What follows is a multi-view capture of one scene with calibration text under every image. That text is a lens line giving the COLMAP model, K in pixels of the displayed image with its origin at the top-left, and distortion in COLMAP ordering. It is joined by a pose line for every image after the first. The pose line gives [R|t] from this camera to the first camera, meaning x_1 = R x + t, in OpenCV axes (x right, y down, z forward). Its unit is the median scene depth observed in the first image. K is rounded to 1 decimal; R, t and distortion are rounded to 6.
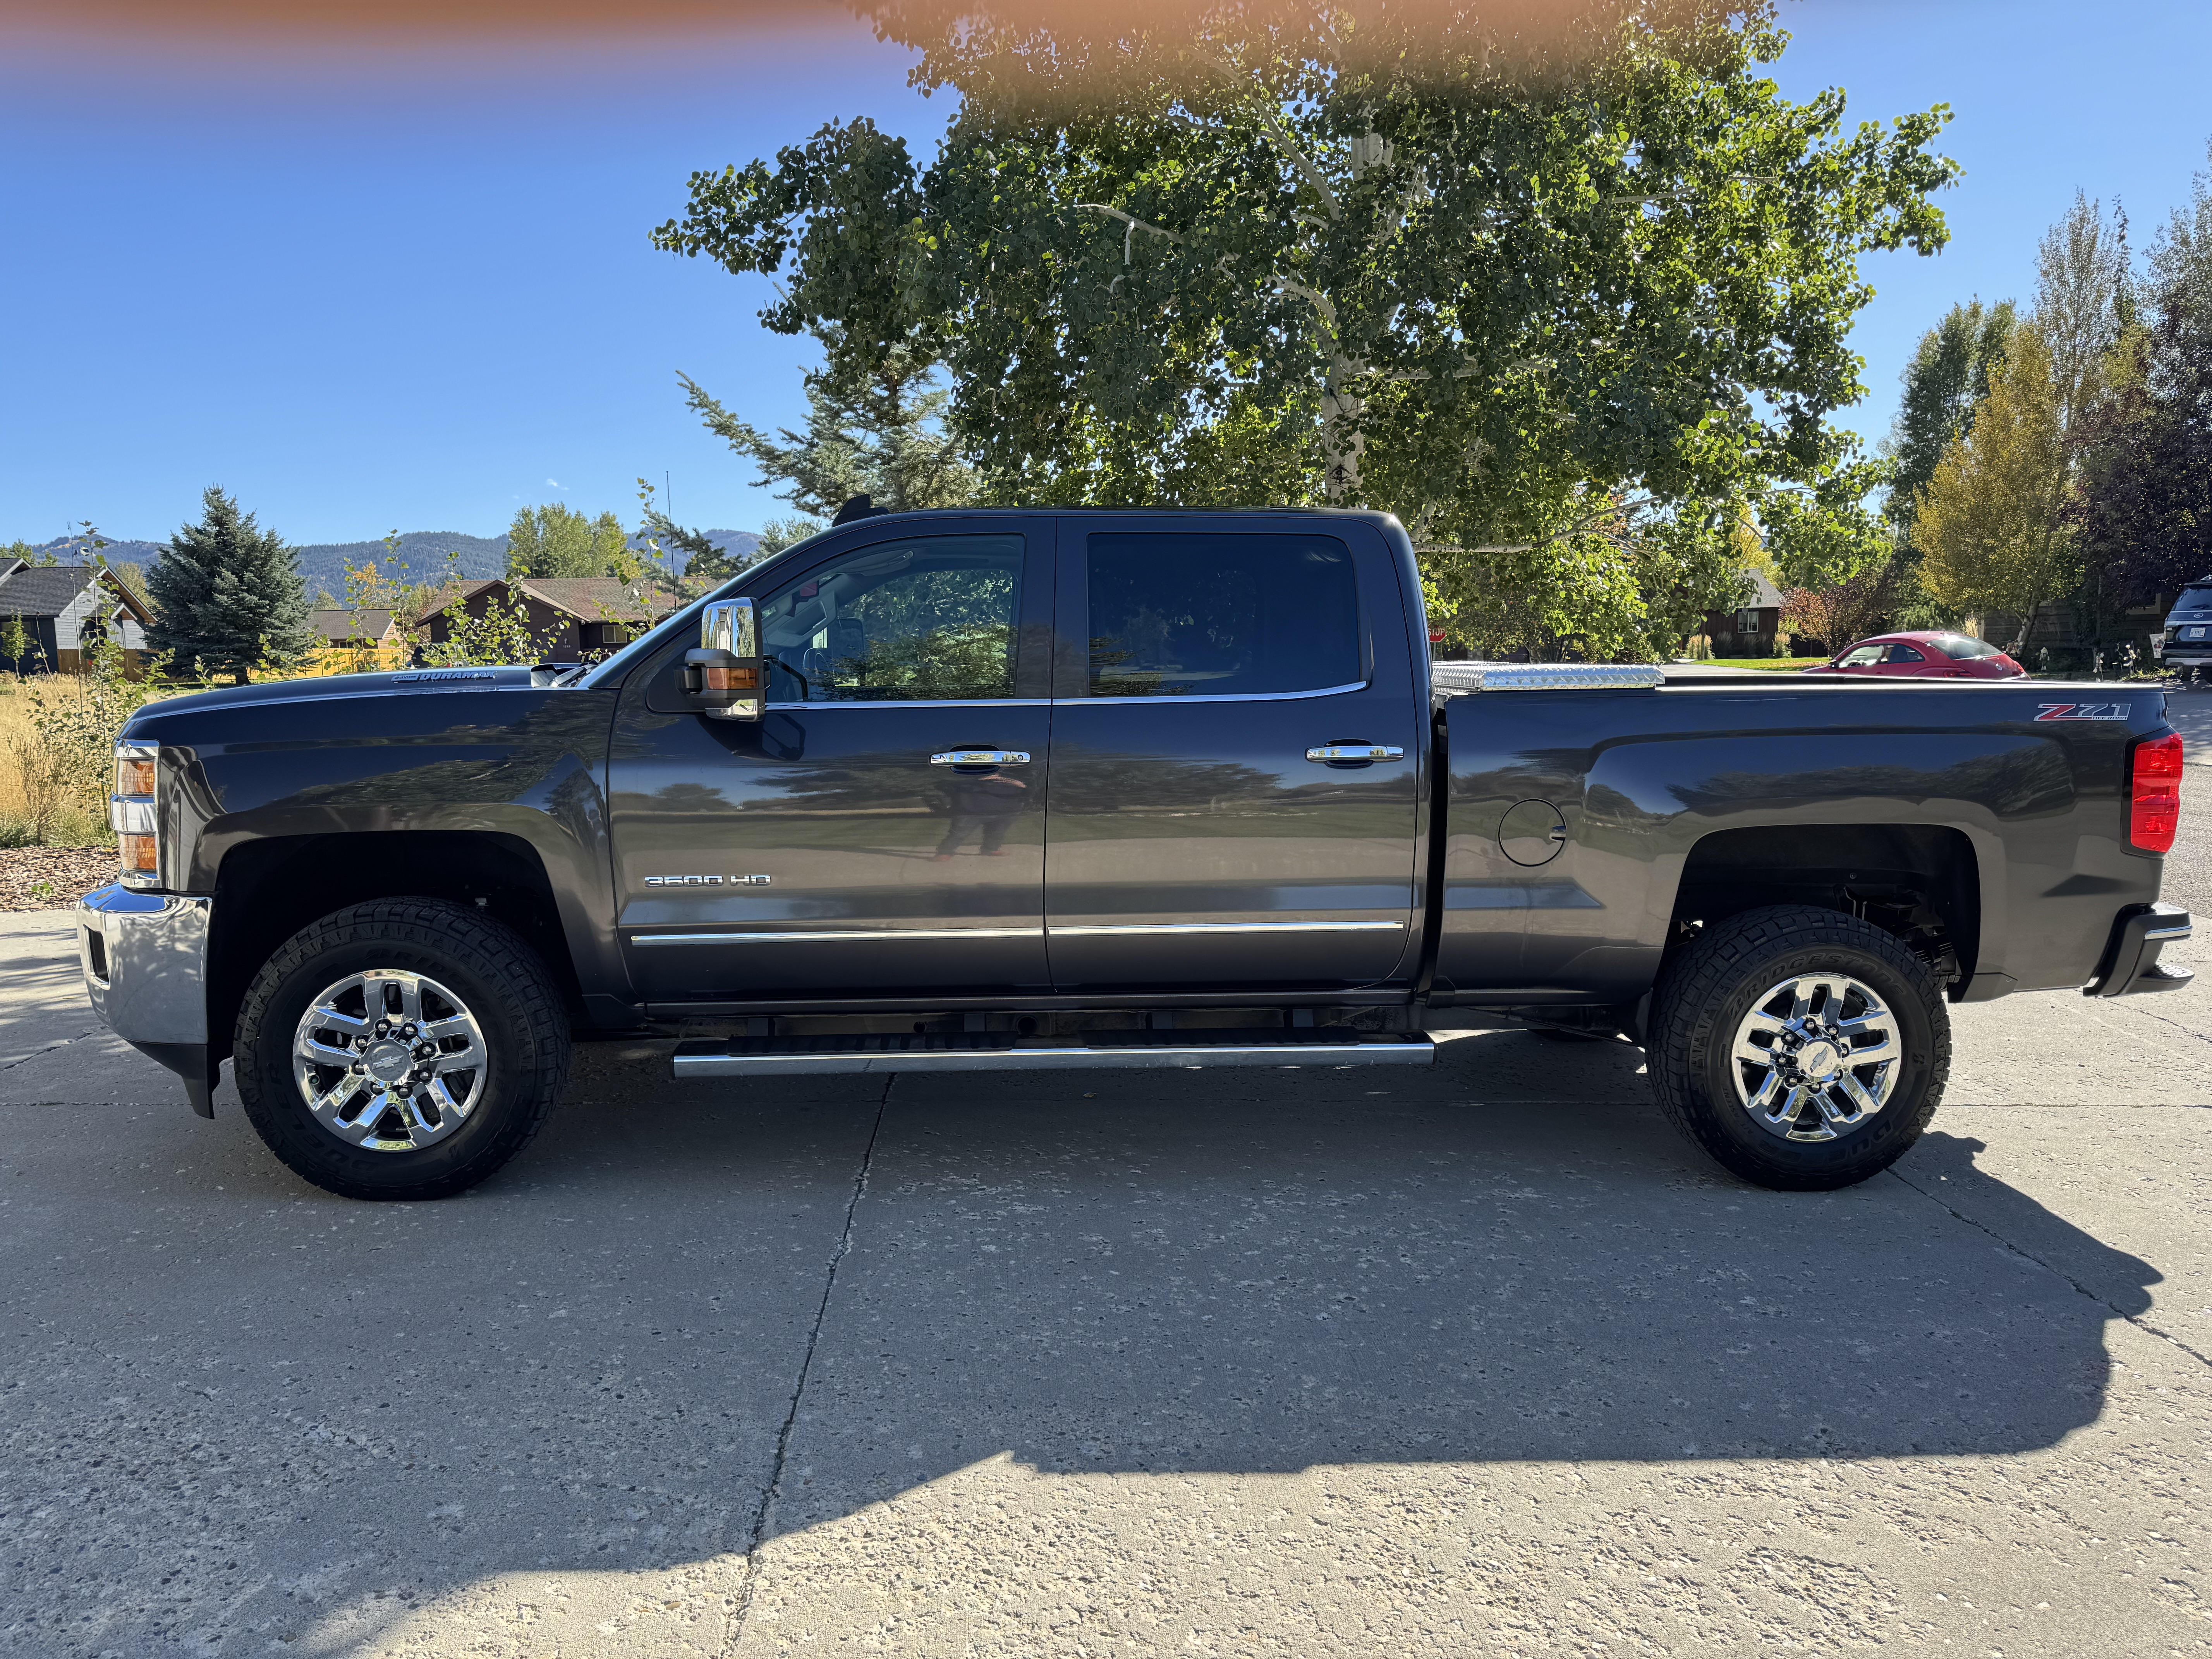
lens RADIAL K [[1535.7, 0, 1084.8], [0, 1535.7, 808.2], [0, 0, 1]] dist [0.051899, -0.060432]
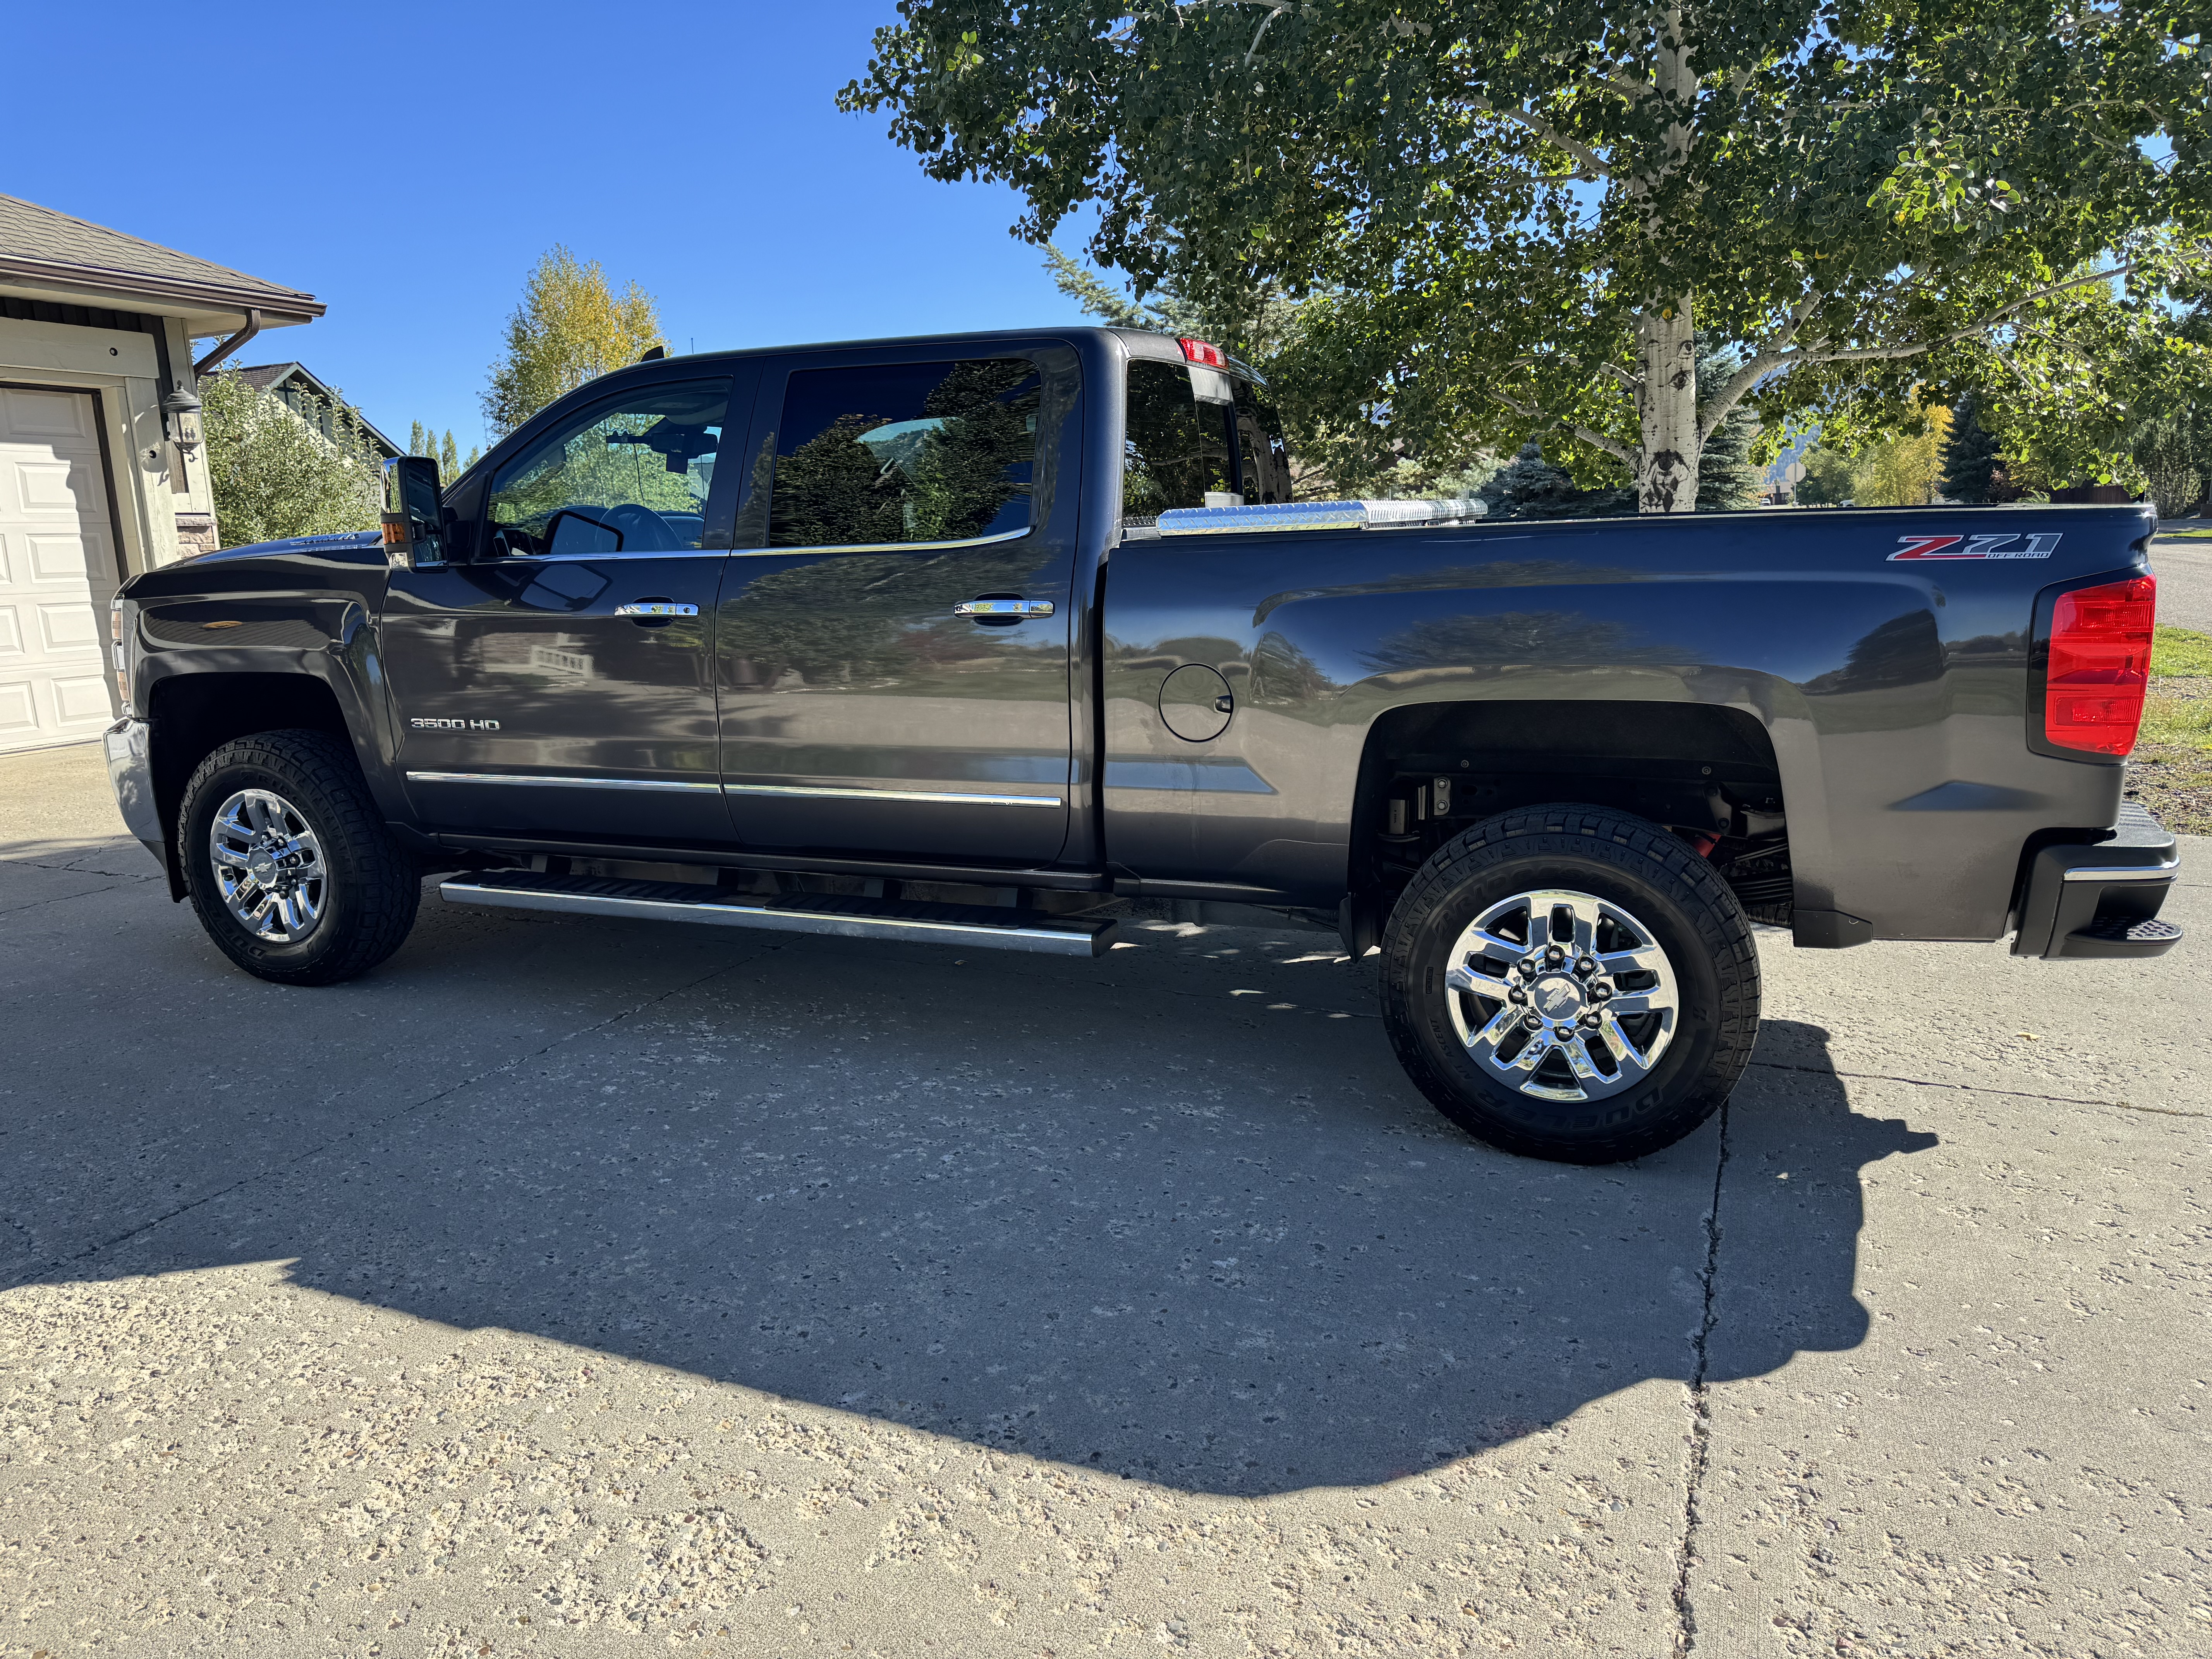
lens RADIAL K [[1535.7, 0, 1113.7], [0, 1535.7, 823.8], [0, 0, 1]] dist [0.051899, -0.060432]
pose [[0.899970, 0.061114, -0.431646, 0.646762], [-0.018535, 0.994594, 0.102174, -0.003061], [0.435557, -0.083953, 0.896238, 0.220856]]
